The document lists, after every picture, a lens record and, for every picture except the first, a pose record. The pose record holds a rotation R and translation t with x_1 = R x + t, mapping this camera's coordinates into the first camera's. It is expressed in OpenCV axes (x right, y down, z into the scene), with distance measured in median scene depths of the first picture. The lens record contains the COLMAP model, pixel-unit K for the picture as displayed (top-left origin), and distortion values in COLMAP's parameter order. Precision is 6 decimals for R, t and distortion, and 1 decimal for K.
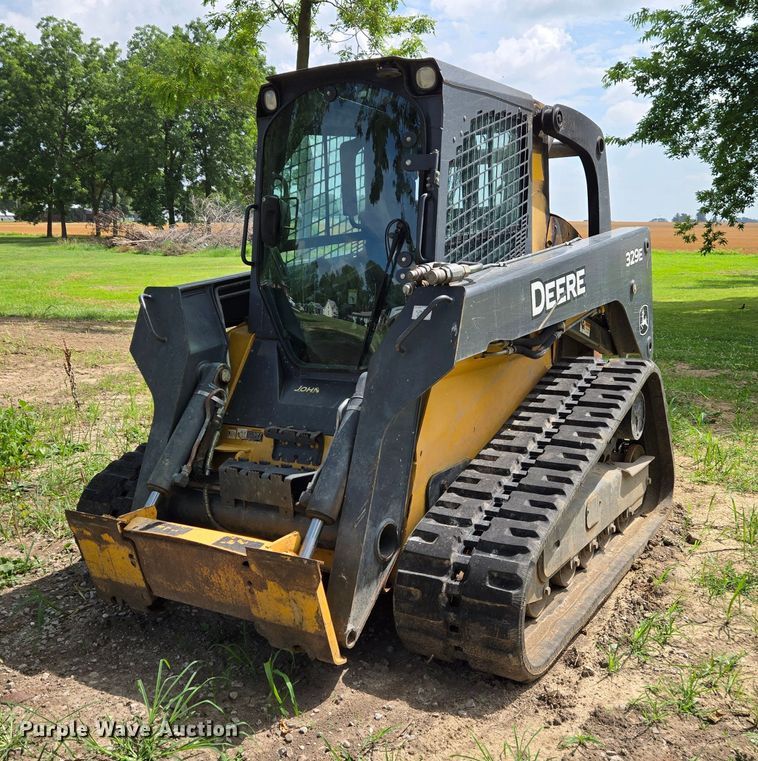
lens RADIAL K [[836.7, 0, 380.2], [0, 836.7, 379.2], [0, 0, 1]] dist [0.092338, 0.000000]
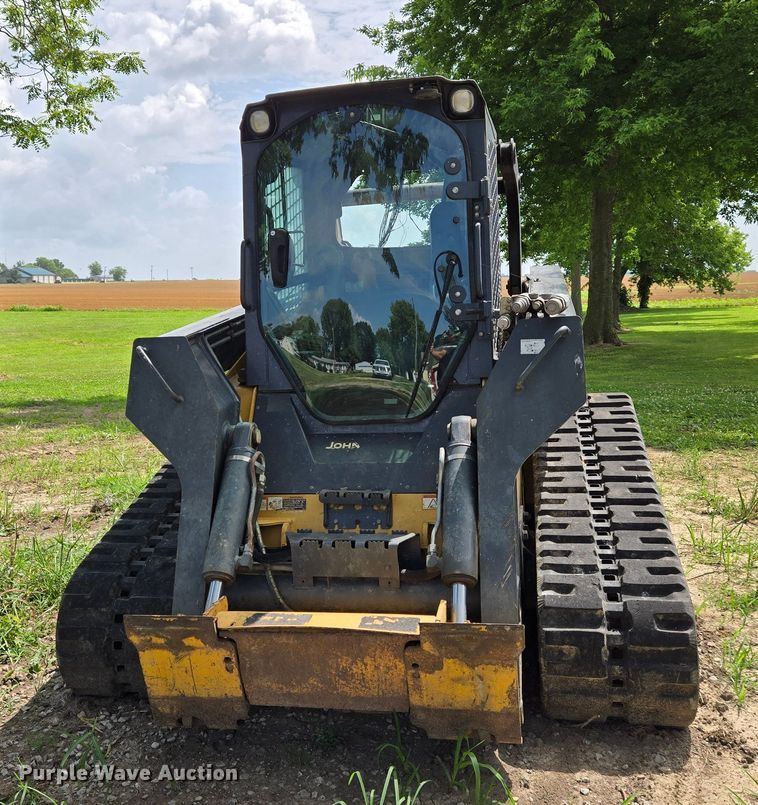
lens RADIAL K [[904.7, 0, 378.3], [0, 904.7, 399.4], [0, 0, 1]] dist [0.061491, 0.000000]
pose [[0.944350, -0.061908, 0.323064, -0.449833], [0.077892, 0.996283, -0.036771, 0.002273], [-0.319587, 0.059889, 0.945663, 0.113701]]
